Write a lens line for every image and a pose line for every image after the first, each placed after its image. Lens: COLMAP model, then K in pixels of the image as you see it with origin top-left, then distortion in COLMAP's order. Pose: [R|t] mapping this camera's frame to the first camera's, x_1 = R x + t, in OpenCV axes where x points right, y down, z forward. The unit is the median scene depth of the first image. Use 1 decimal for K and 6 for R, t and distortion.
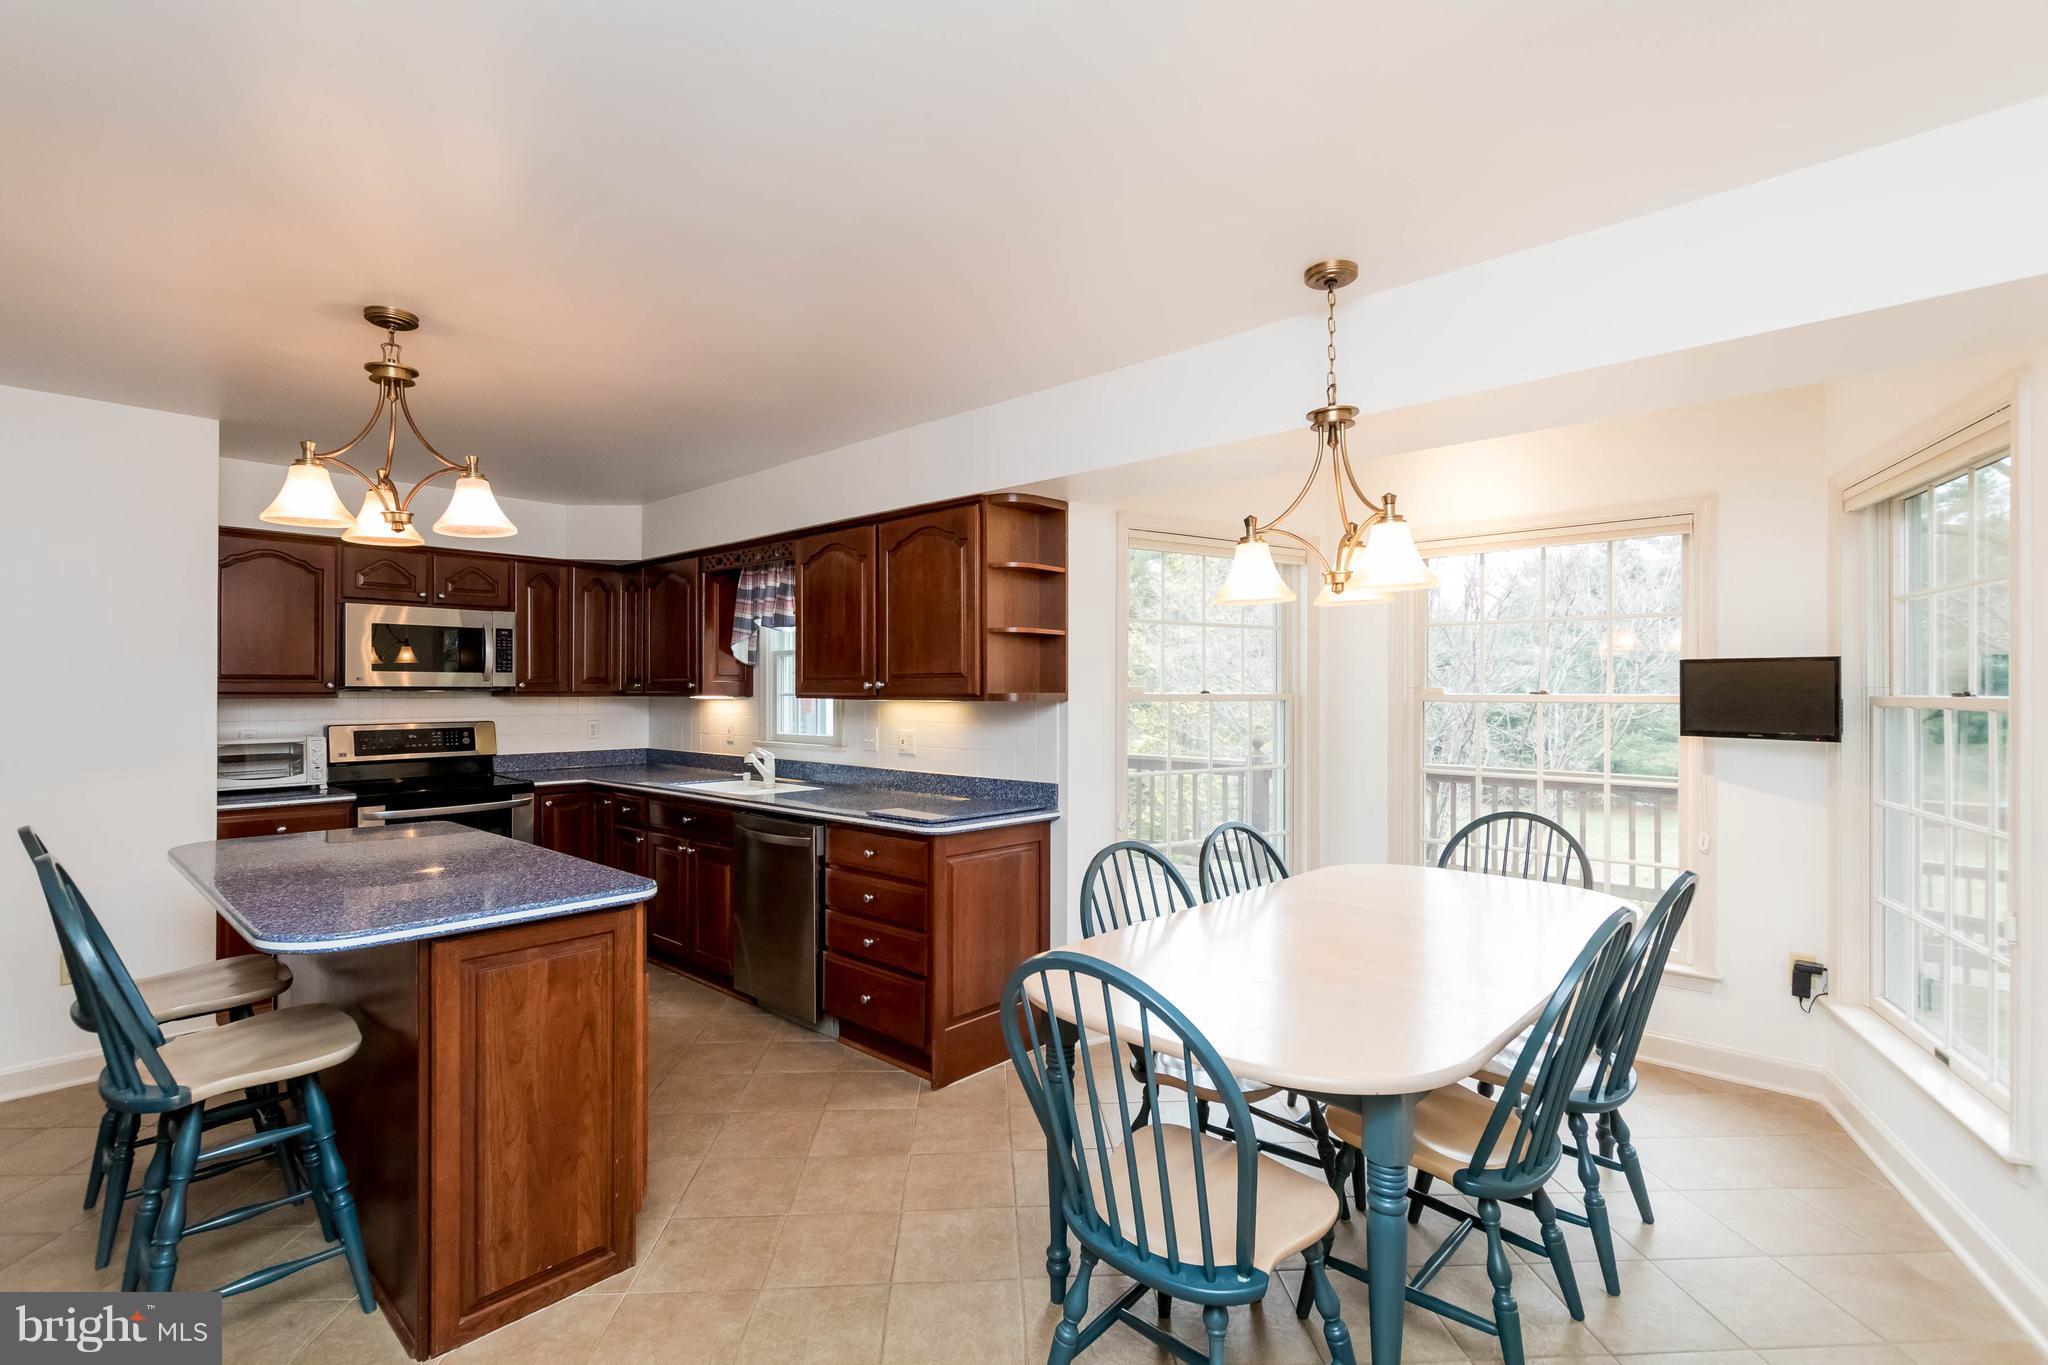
lens RADIAL K [[938.3, 0, 1015.3], [0, 938.3, 693.1], [0, 0, 1]] dist [0.000829, -0.000033]
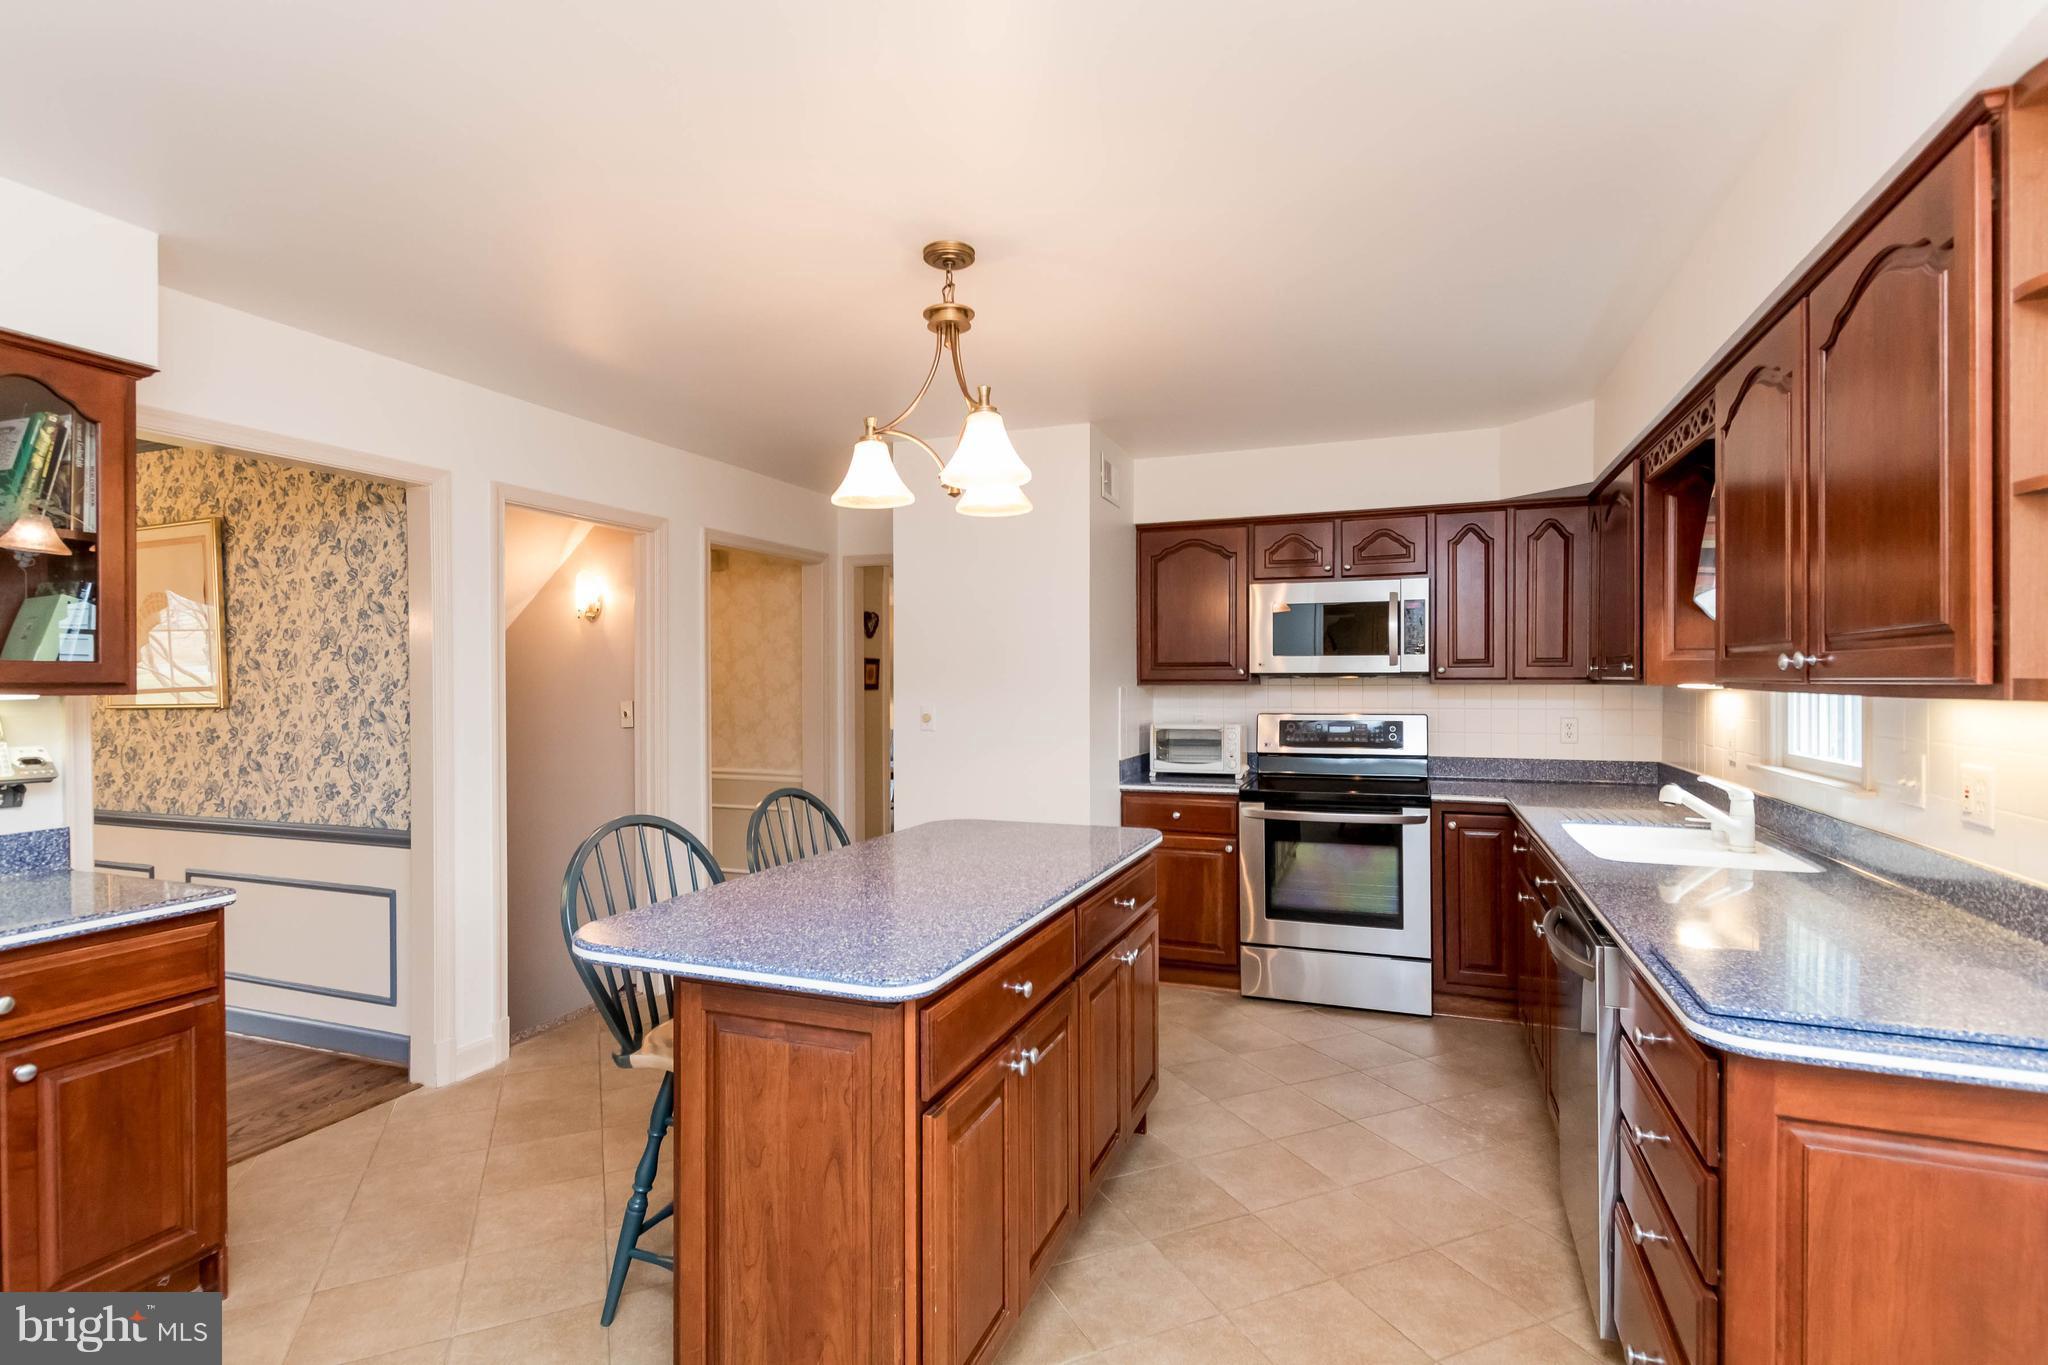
lens RADIAL K [[981.8, 0, 1024.0], [0, 981.8, 682.5], [0, 0, 1]] dist [0.002501, -0.000368]
pose [[0.357866, 0.001416, -0.933772, 0.162707], [0.001482, 0.999997, 0.002084, 0.000123], [0.933772, -0.002129, 0.357863, 0.516822]]
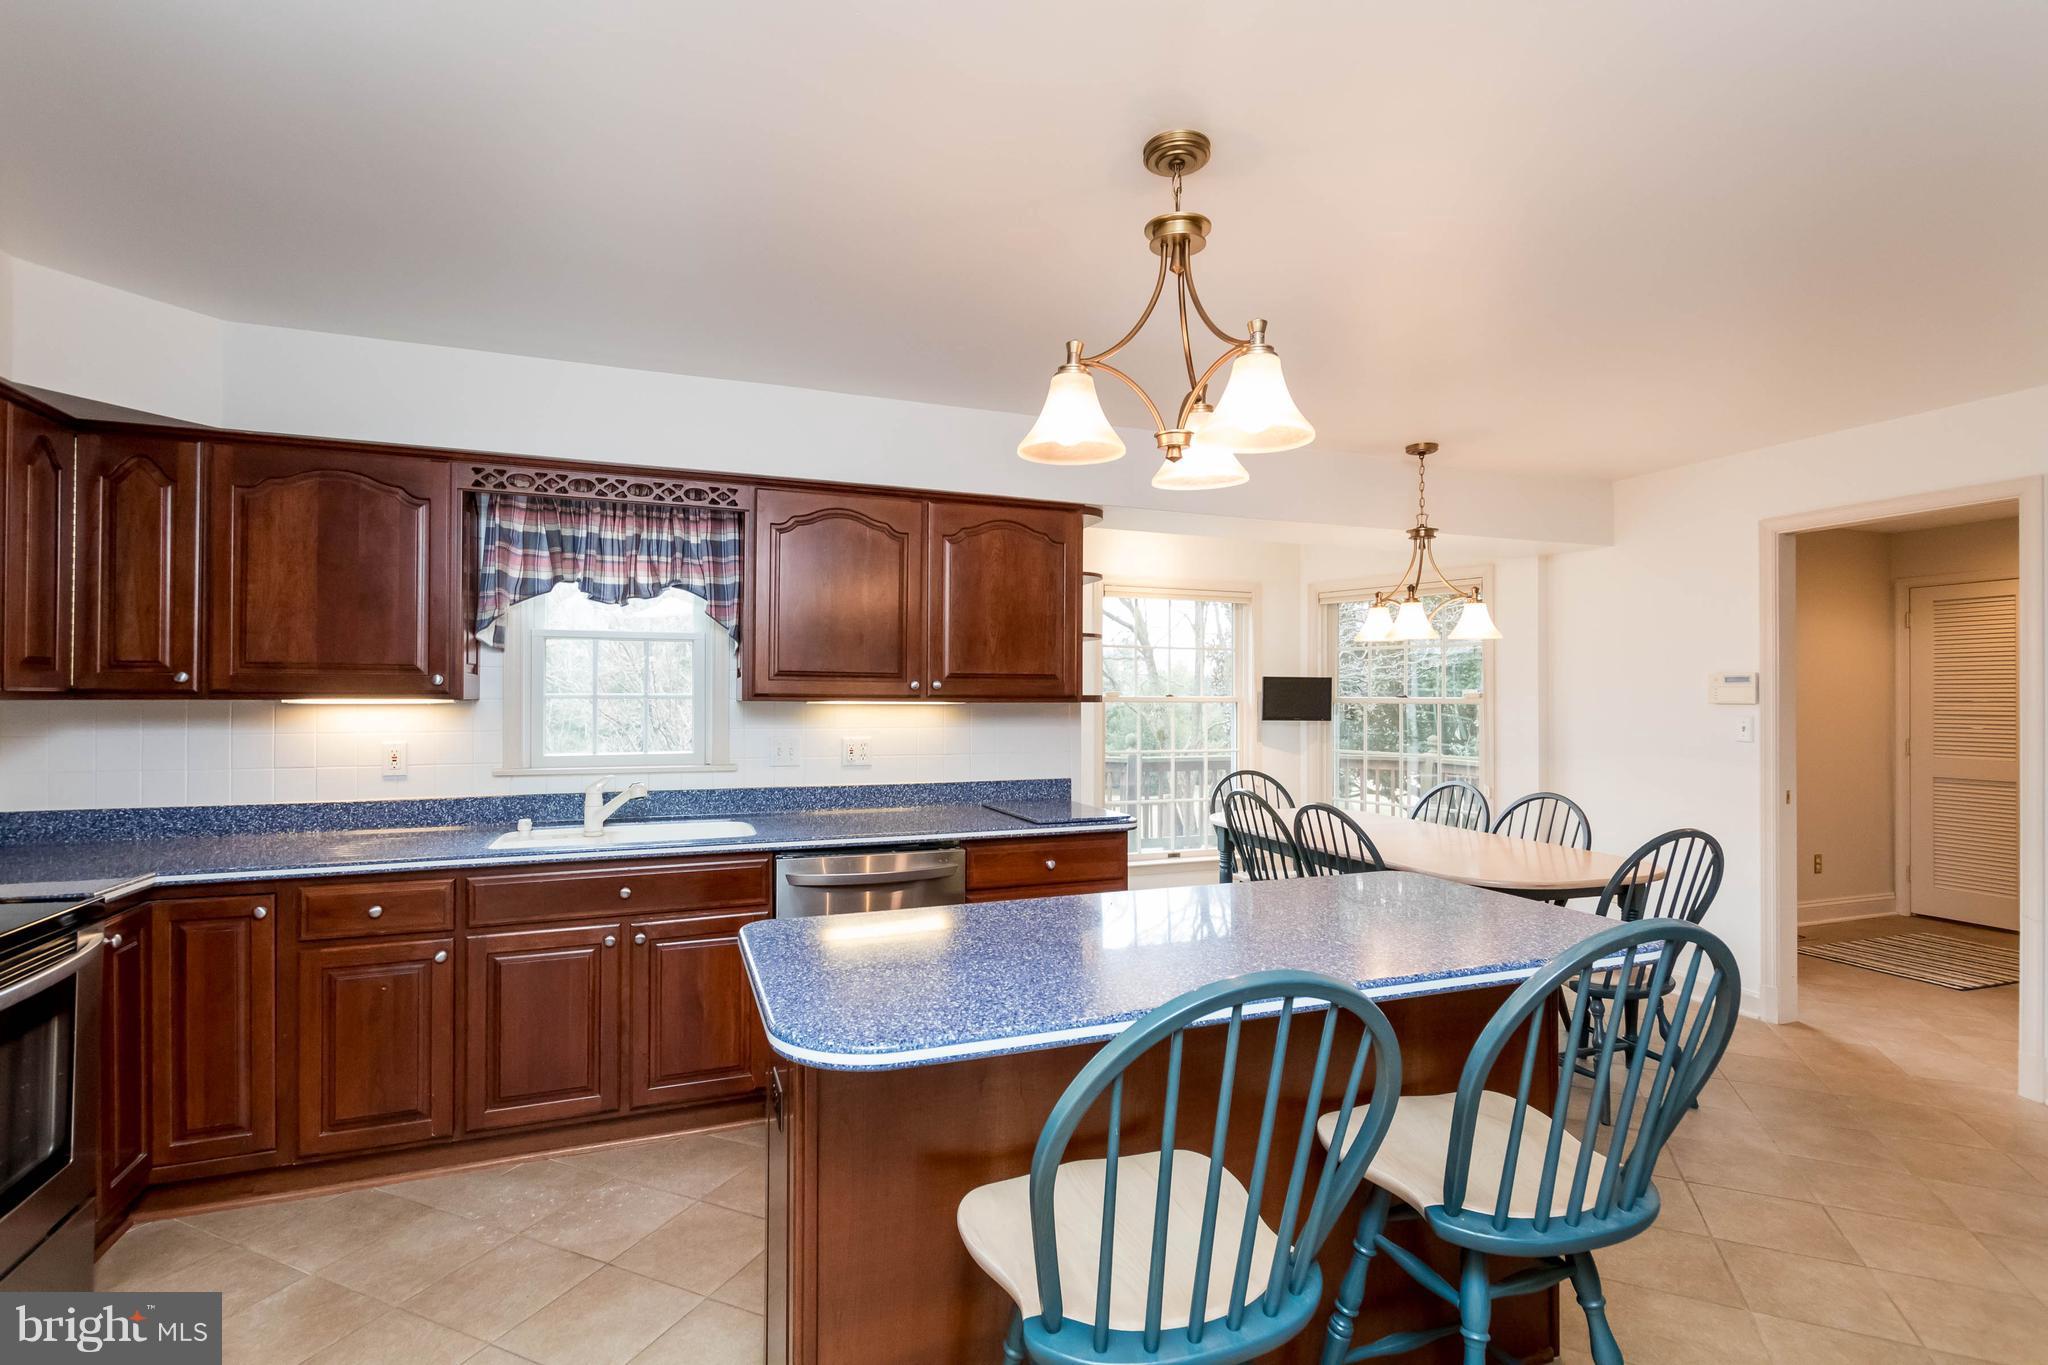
lens RADIAL K [[938.3, 0, 1015.3], [0, 938.3, 693.1], [0, 0, 1]] dist [0.000829, -0.000033]
pose [[0.448226, 0.004090, 0.893911, -0.949487], [-0.000592, 0.999991, -0.004278, 0.002503], [-0.893920, 0.001388, 0.448224, 0.563199]]
